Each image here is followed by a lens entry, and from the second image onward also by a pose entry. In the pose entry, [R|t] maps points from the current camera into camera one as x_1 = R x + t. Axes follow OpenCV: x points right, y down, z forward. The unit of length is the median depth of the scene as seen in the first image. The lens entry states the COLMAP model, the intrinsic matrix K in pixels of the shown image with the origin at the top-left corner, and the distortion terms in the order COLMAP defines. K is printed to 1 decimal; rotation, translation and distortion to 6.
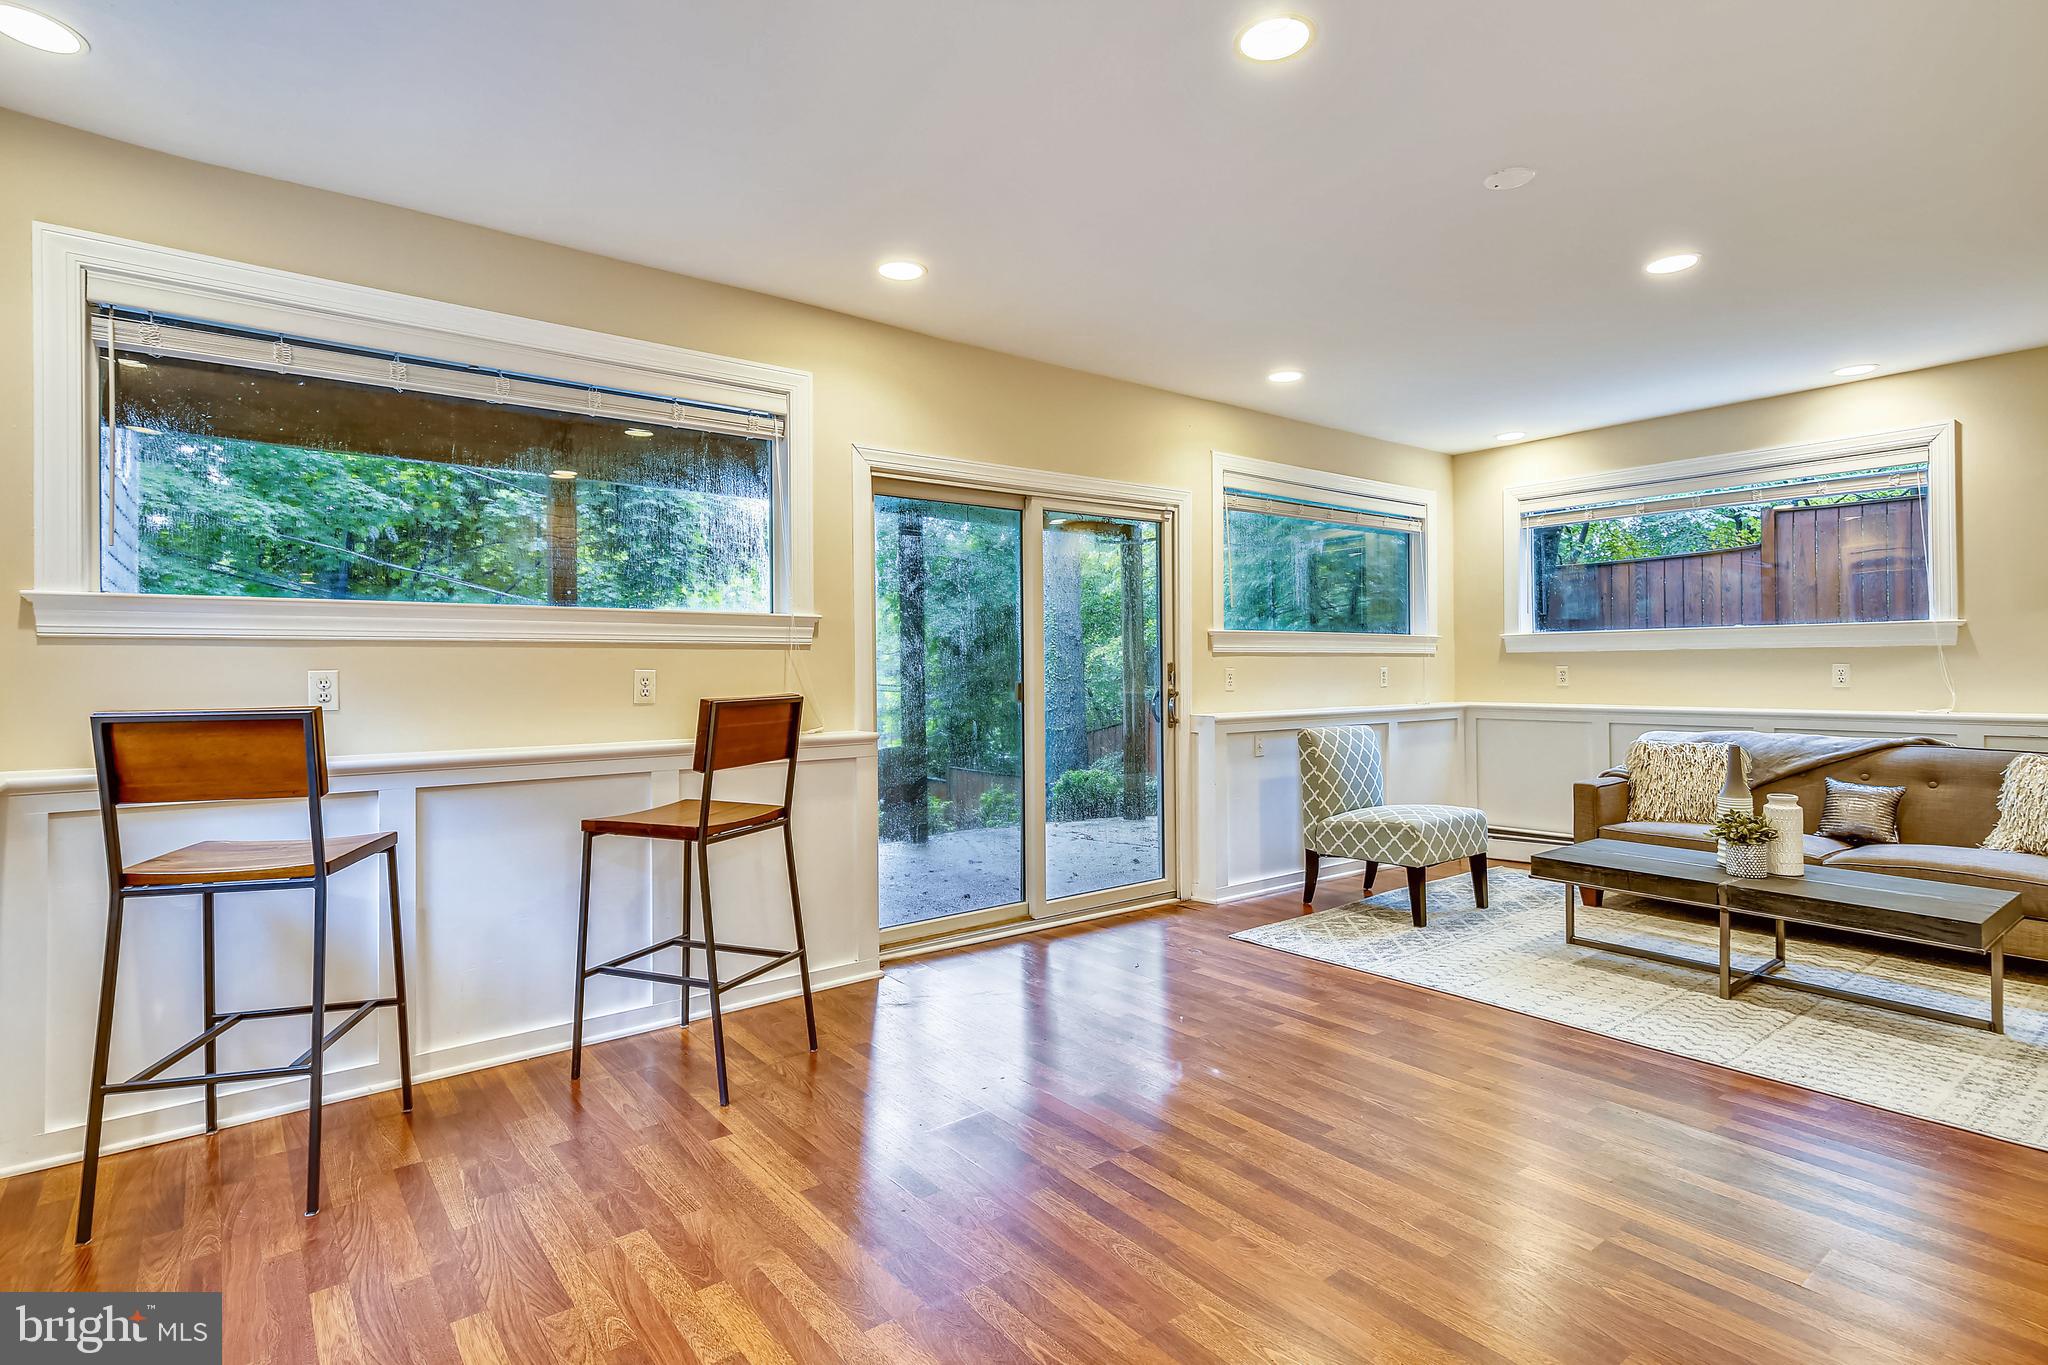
lens RADIAL K [[999.2, 0, 1024.0], [0, 999.2, 682.5], [0, 0, 1]] dist [0.016213, -0.011104]
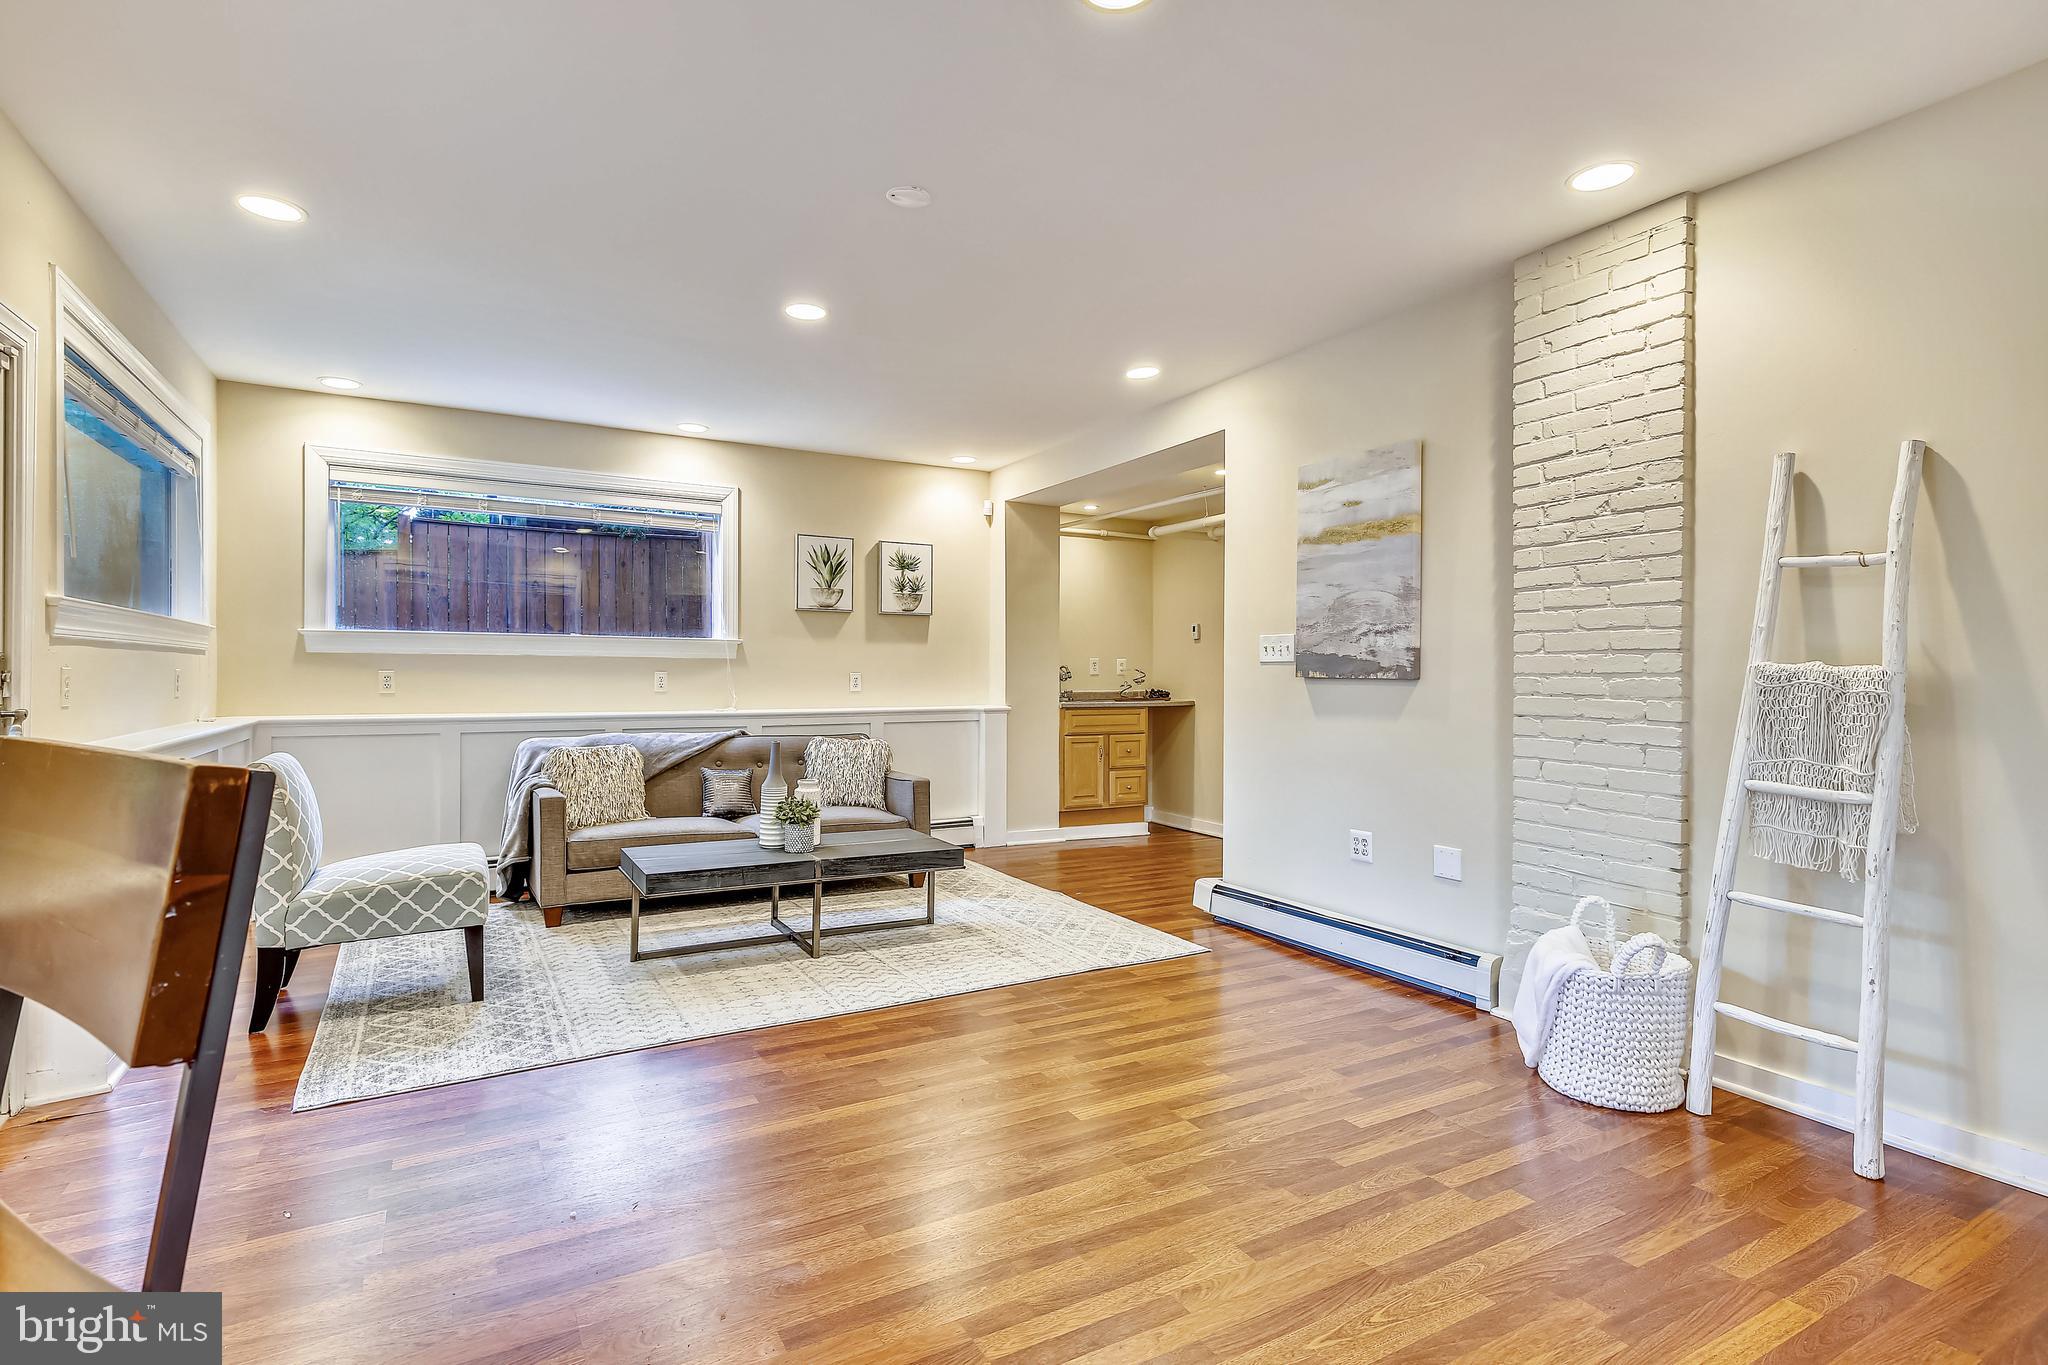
lens RADIAL K [[999.2, 0, 1024.0], [0, 999.2, 682.5], [0, 0, 1]] dist [0.016213, -0.011104]
pose [[0.139361, 0.000884, 0.990241, -0.395089], [0.007666, 0.999969, -0.001972, -0.000485], [-0.990212, 0.007866, 0.139350, 0.565667]]
